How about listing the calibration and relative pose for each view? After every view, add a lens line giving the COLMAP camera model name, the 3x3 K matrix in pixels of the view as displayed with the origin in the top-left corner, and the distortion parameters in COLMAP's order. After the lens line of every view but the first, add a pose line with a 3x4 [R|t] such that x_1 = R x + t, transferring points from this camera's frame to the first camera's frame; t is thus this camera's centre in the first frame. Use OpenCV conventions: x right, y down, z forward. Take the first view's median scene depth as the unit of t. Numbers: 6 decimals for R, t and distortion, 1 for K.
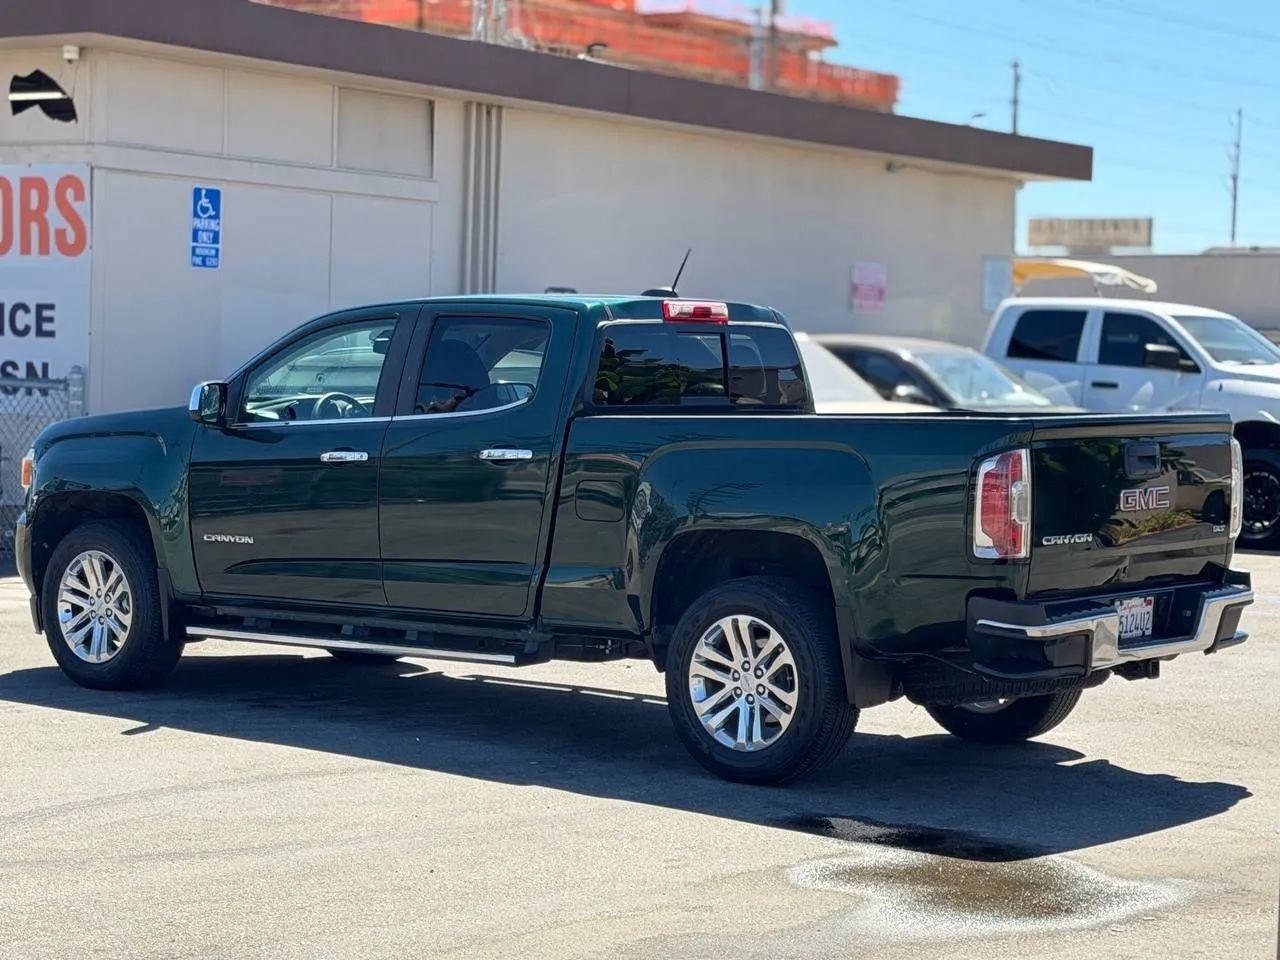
lens RADIAL K [[2848.7, 0, 646.8], [0, 2848.7, 472.5], [0, 0, 1]] dist [0.156249, 0.000000]
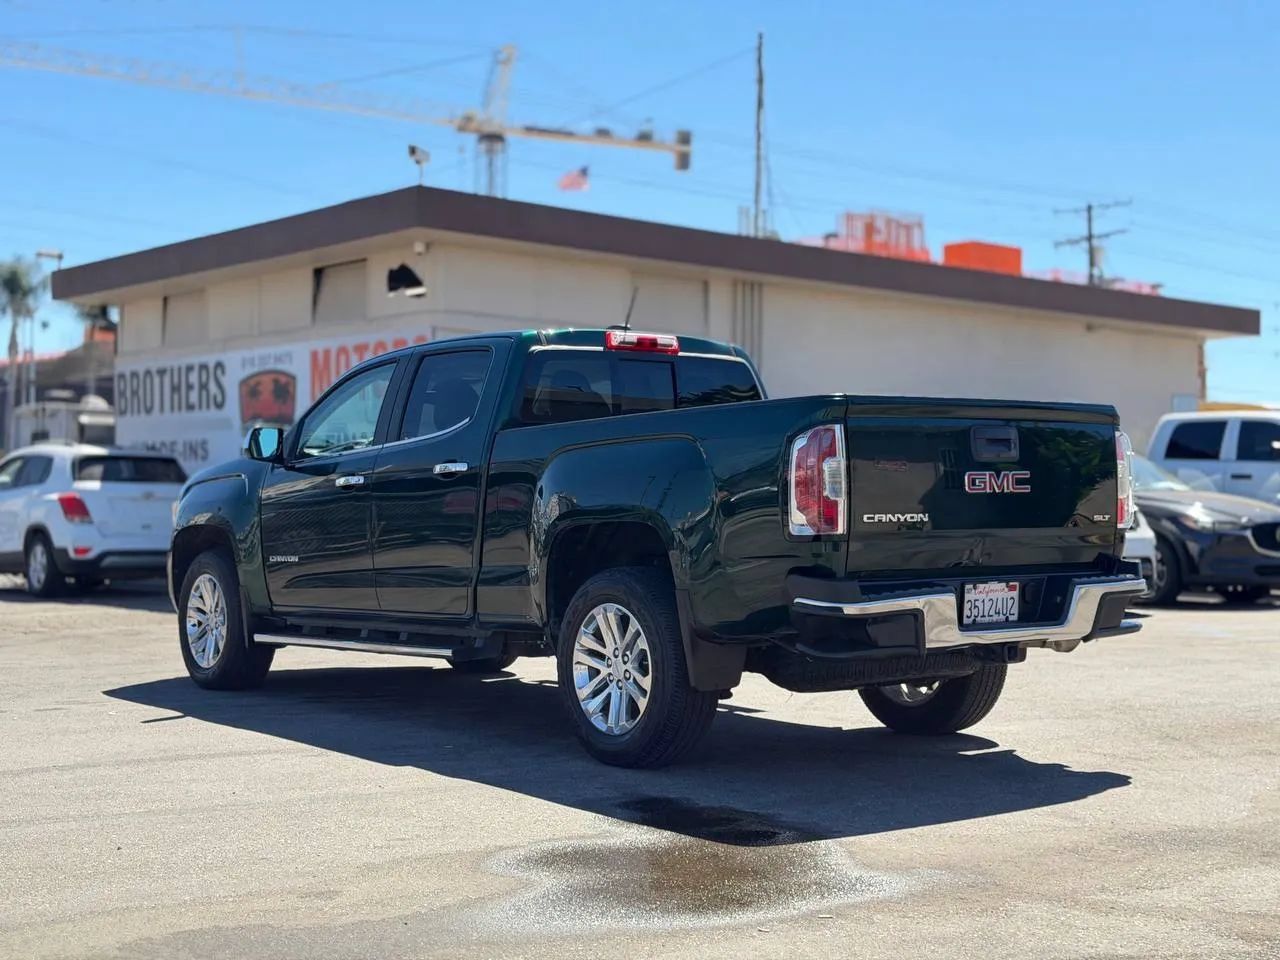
lens RADIAL K [[1793.4, 0, 639.9], [0, 1793.4, 481.4], [0, 0, 1]] dist [0.117690, 0.000000]
pose [[0.973826, -0.025825, -0.225824, 0.171015], [0.011669, 0.997895, -0.063798, 0.041899], [0.226996, 0.059493, 0.972077, 0.317963]]
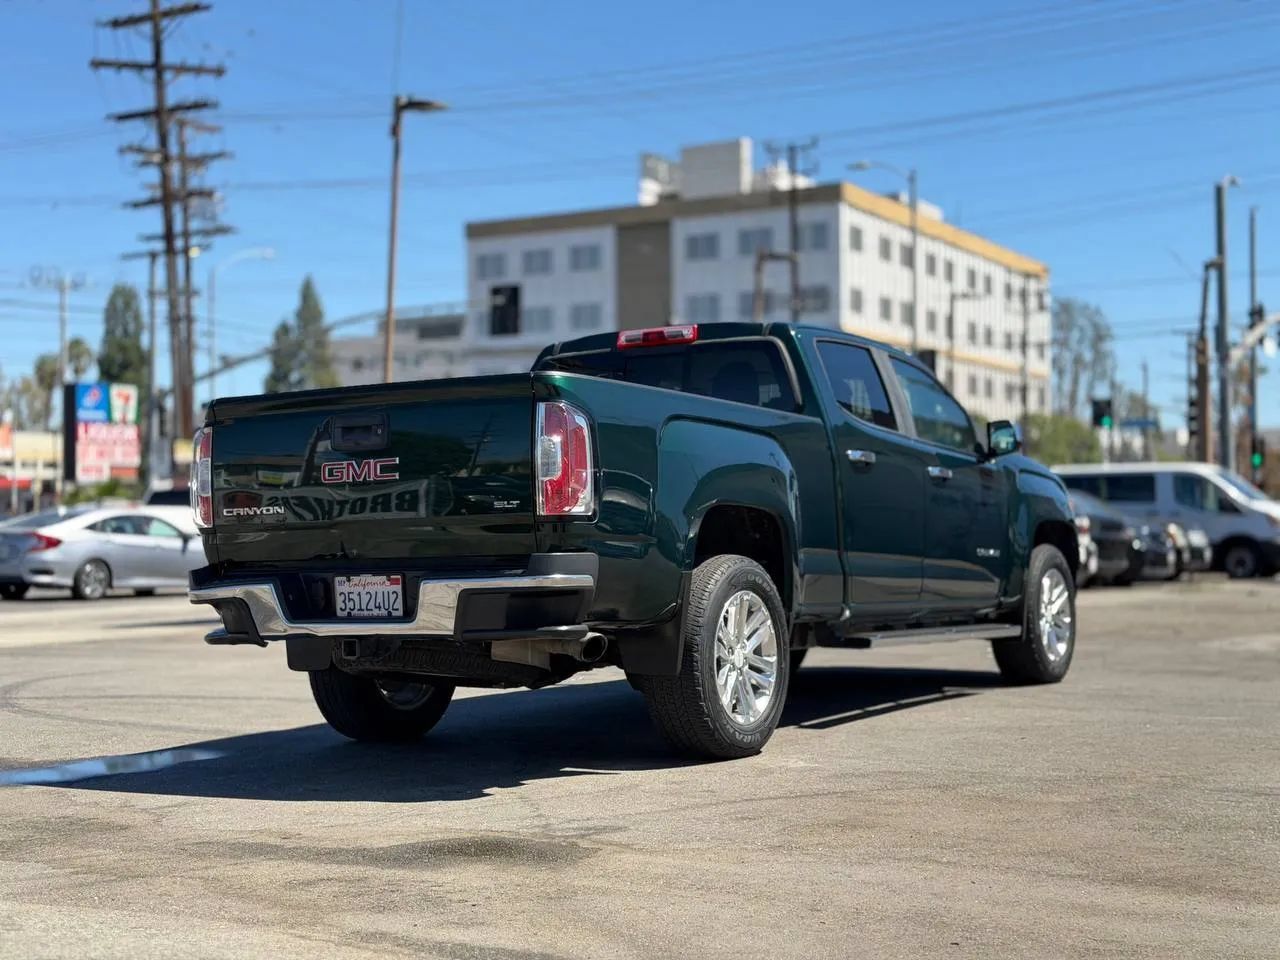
lens RADIAL K [[1793.4, 0, 630.6], [0, 1793.4, 482.9], [0, 0, 1]] dist [0.117690, 0.000000]
pose [[0.134995, -0.058001, -0.989147, 0.690319], [-0.026127, 0.997730, -0.062070, 0.042600], [0.990502, 0.034223, 0.133173, 0.889124]]
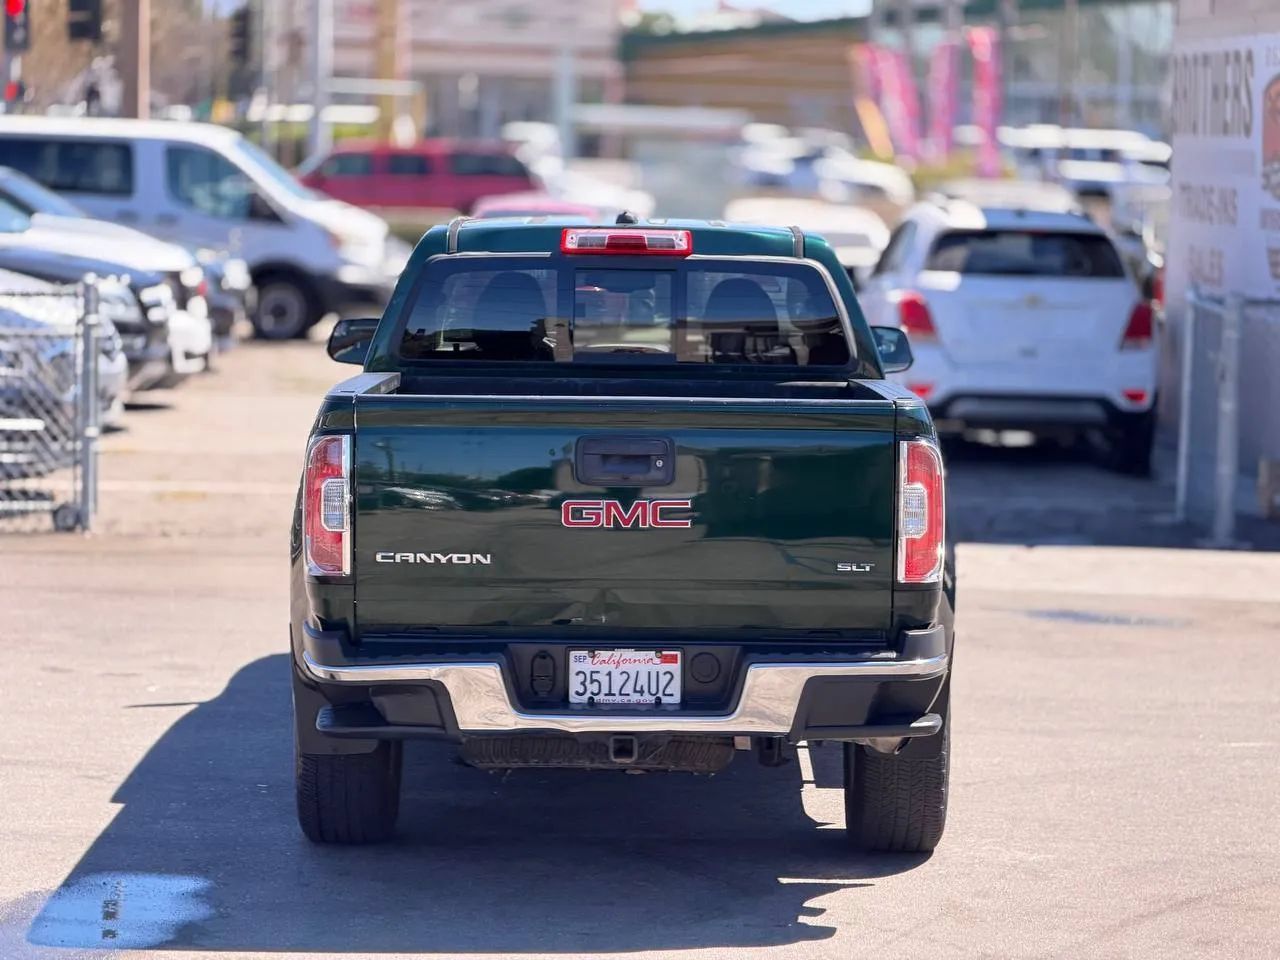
lens RADIAL K [[3854.9, 0, 642.1], [0, 3854.9, 475.9], [0, 0, 1]] dist [0.181870, 0.000000]
pose [[0.635620, 0.056634, -0.769922, 0.817147], [-0.039839, 0.998383, 0.040549, -0.035372], [0.770974, 0.004899, 0.636848, 0.335220]]
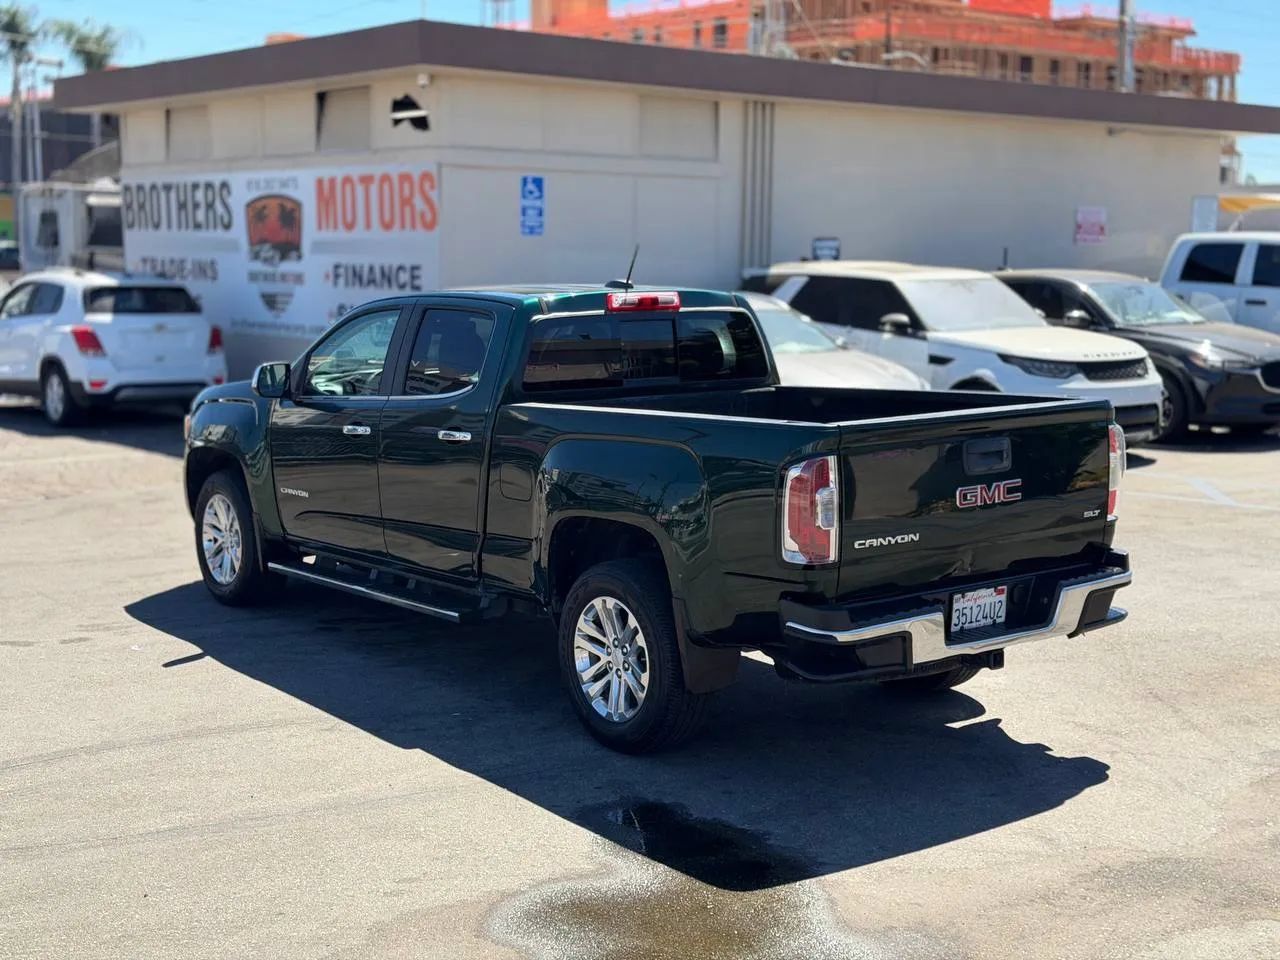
lens RADIAL K [[1793.4, 0, 620.4], [0, 1793.4, 489.1], [0, 0, 1]] dist [0.117690, 0.000000]
pose [[0.969506, 0.009843, -0.244871, 0.179394], [0.011463, 0.996278, 0.085432, -0.042834], [0.244800, -0.085634, 0.965784, 0.307646]]
